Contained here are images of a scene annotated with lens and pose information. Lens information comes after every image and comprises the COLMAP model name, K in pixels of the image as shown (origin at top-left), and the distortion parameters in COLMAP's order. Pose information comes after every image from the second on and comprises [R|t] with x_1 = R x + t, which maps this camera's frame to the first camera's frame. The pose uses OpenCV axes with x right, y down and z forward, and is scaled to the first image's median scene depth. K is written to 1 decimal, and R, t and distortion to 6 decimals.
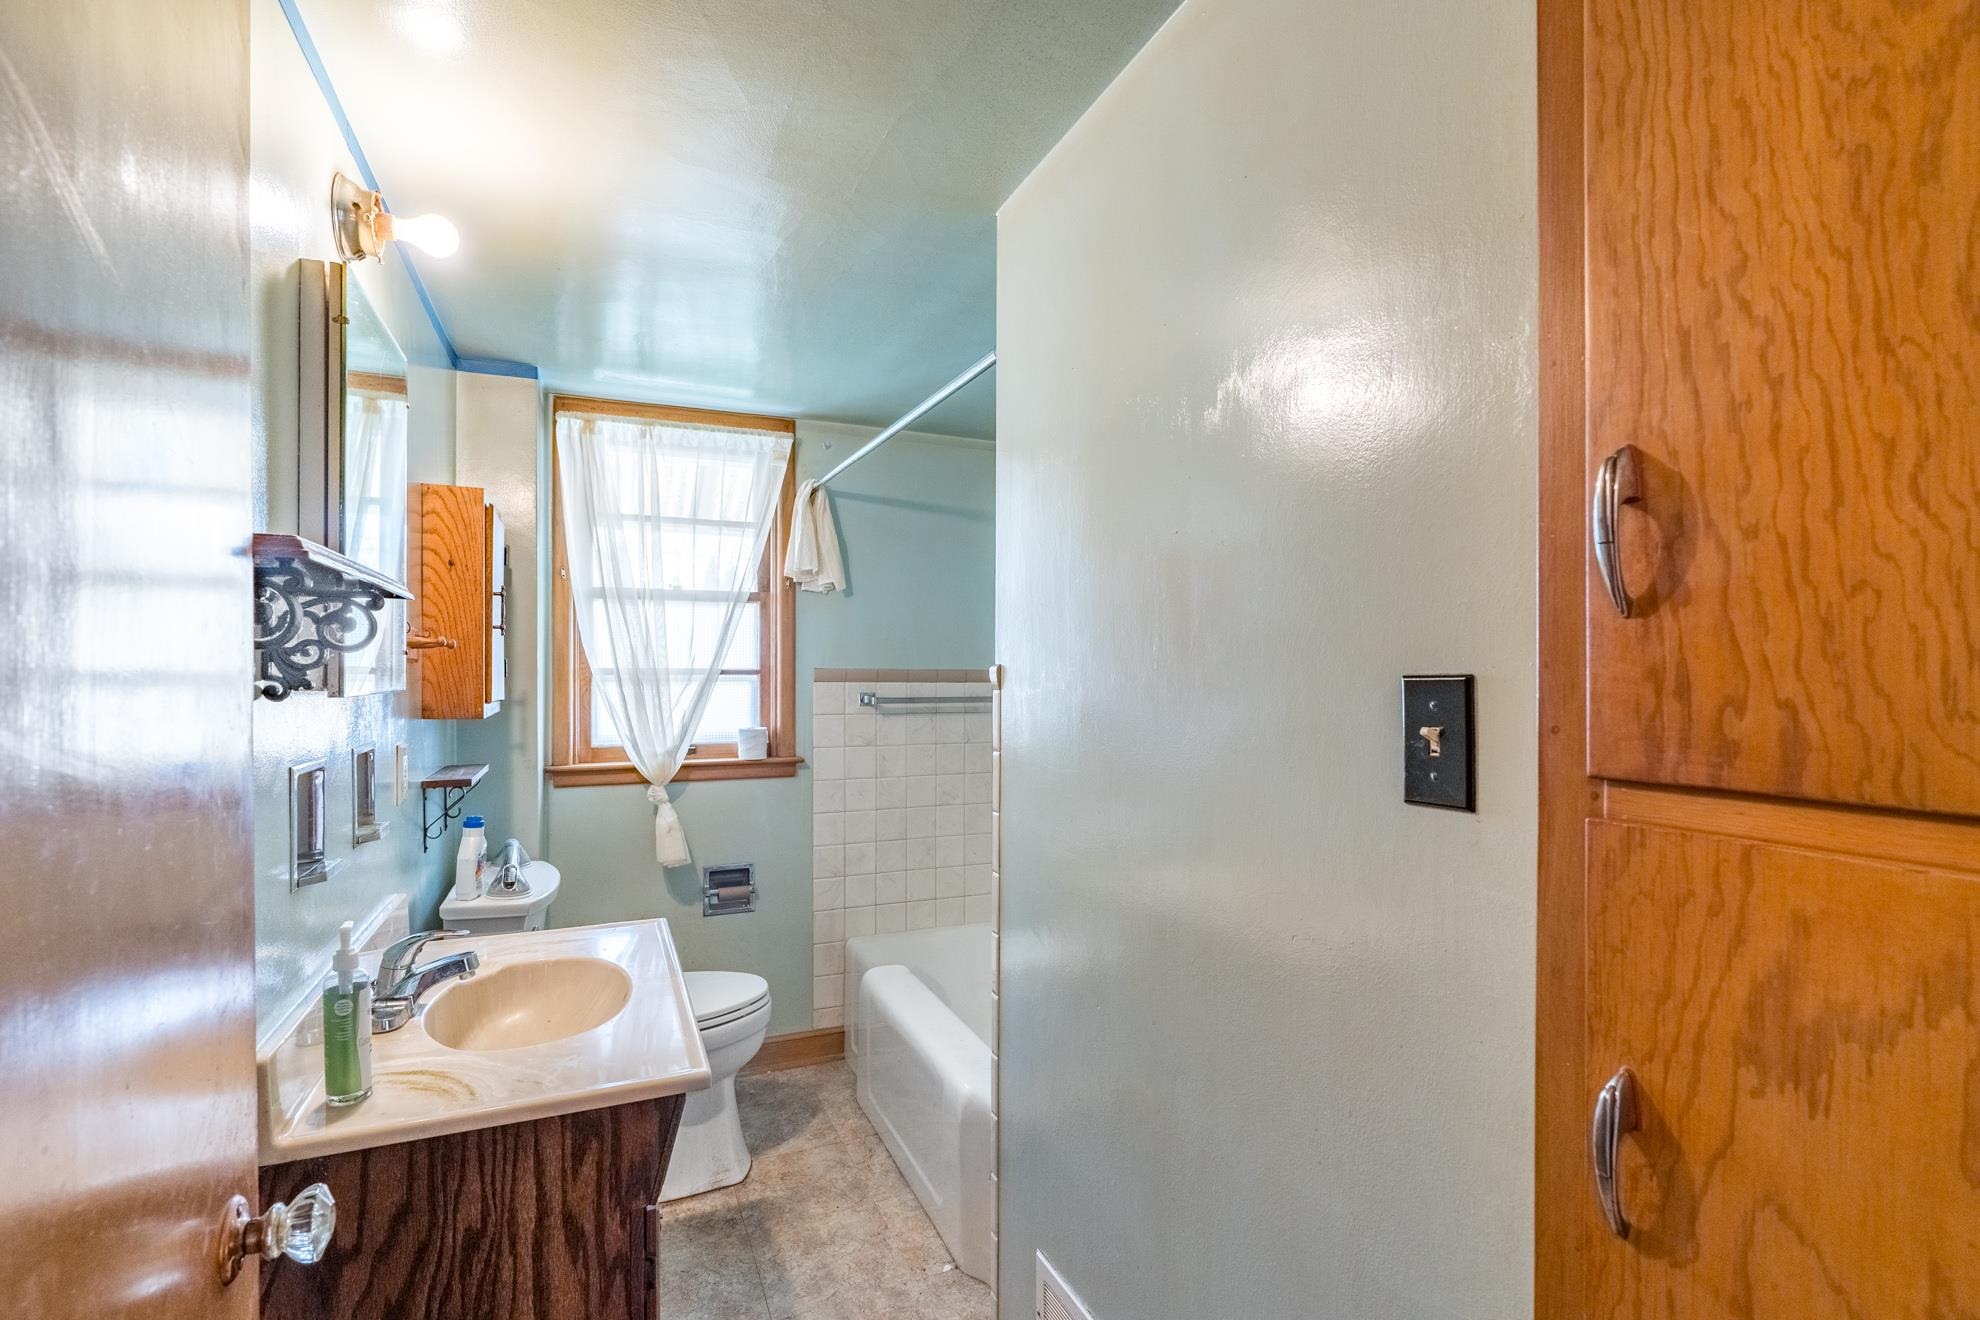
lens RADIAL K [[903.9, 0, 974.1], [0, 903.9, 671.8], [0, 0, 1]] dist [-0.002381, -0.000118]
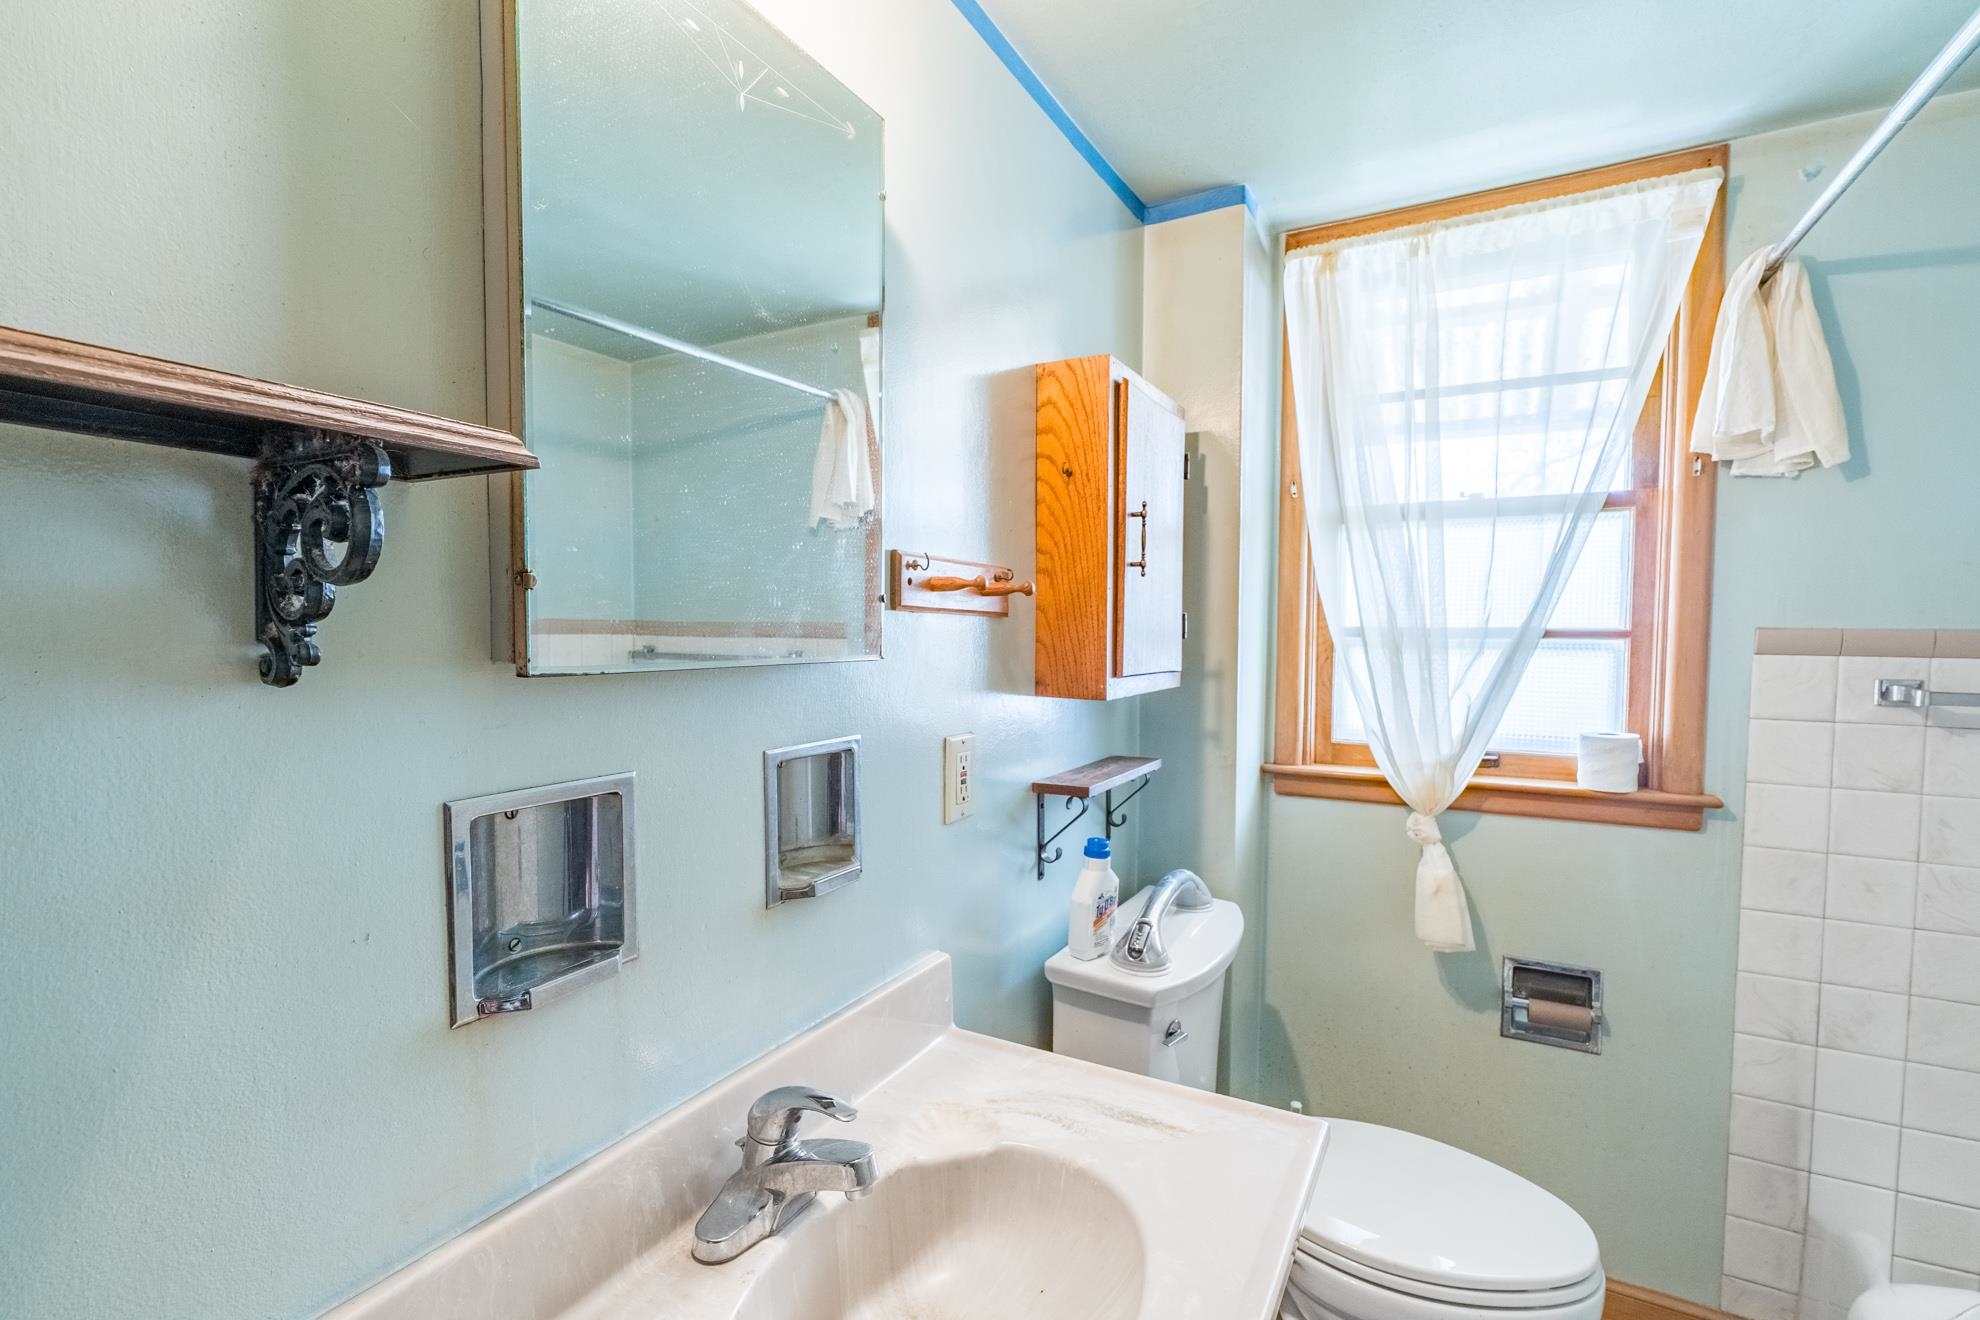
lens RADIAL K [[903.9, 0, 974.1], [0, 903.9, 671.8], [0, 0, 1]] dist [-0.002381, -0.000118]
pose [[0.620304, 0.038424, -0.783420, -0.053638], [-0.004810, 0.998967, 0.045187, 0.000234], [0.784347, -0.024262, 0.619848, 0.354707]]
